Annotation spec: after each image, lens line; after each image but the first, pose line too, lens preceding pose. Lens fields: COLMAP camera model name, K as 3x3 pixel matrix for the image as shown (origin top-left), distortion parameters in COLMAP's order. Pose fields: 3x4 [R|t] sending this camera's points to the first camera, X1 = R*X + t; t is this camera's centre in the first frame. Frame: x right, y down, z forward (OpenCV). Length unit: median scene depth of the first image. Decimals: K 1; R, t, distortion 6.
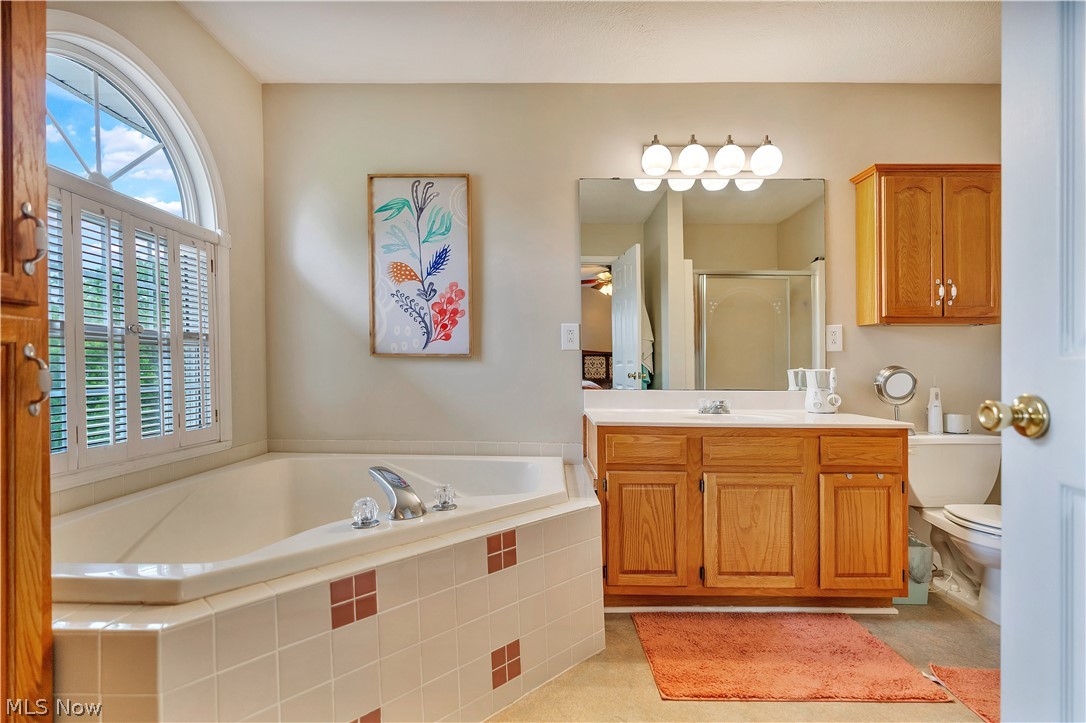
lens RADIAL K [[492.9, 0, 546.3], [0, 492.9, 362.1], [0, 0, 1]] dist [-0.002712, 0.000969]
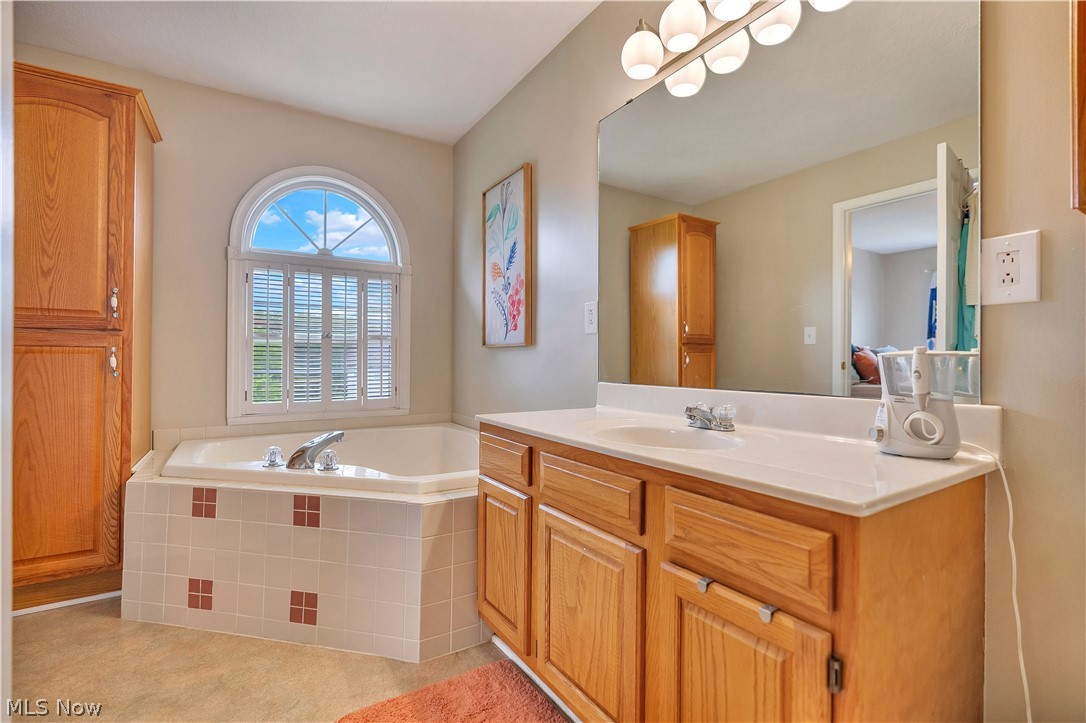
lens RADIAL K [[492.9, 0, 546.3], [0, 492.9, 362.1], [0, 0, 1]] dist [-0.002712, 0.000969]
pose [[0.546247, -0.004297, -0.837613, 0.732007], [0.011987, 0.999925, 0.002687, 0.020967], [0.837538, -0.011508, 0.546258, 0.514238]]
